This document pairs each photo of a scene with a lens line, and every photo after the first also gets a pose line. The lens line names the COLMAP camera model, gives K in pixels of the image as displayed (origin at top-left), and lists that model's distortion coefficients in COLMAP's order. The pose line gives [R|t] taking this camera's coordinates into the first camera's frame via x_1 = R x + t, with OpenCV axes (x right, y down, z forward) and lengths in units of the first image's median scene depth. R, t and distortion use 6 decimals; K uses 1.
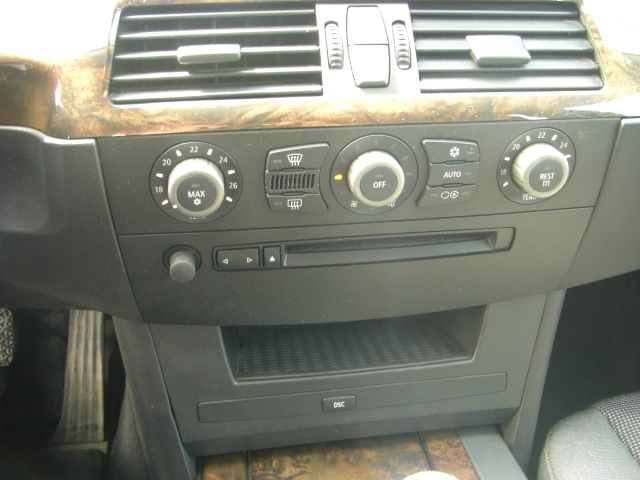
lens RADIAL K [[718.8, 0, 320.0], [0, 718.8, 240.0], [0, 0, 1]] dist [-0.196054, 0.167561]
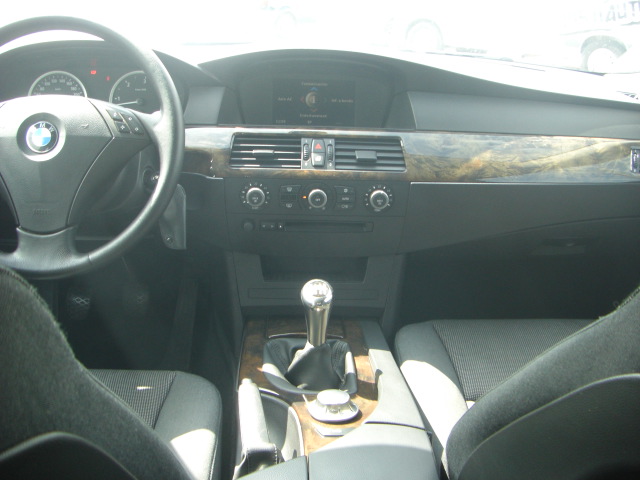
lens RADIAL K [[718.8, 0, 320.0], [0, 718.8, 240.0], [0, 0, 1]] dist [-0.196054, 0.167561]
pose [[0.995182, 0.059230, -0.078135, 0.259441], [-0.070047, 0.987113, -0.143882, 0.396559], [0.068606, 0.148662, 0.986505, -1.460557]]
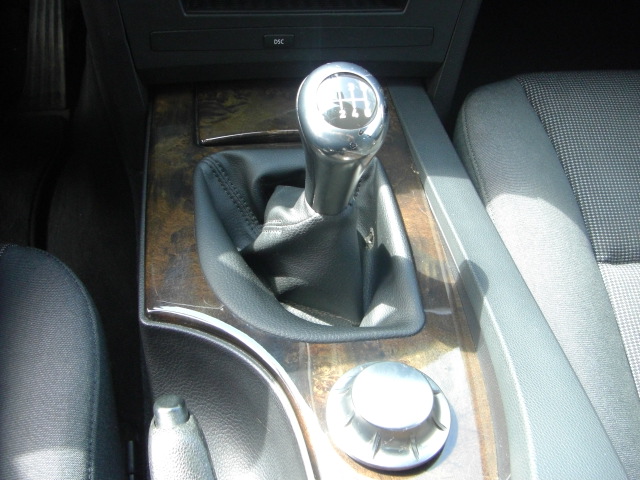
lens RADIAL K [[718.8, 0, 320.0], [0, 718.8, 240.0], [0, 0, 1]] dist [-0.196054, 0.167561]
pose [[0.996848, 0.053088, 0.058958, 0.042993], [-0.070803, 0.930569, 0.359206, 0.120256], [-0.035795, -0.362248, 0.931394, -0.142373]]
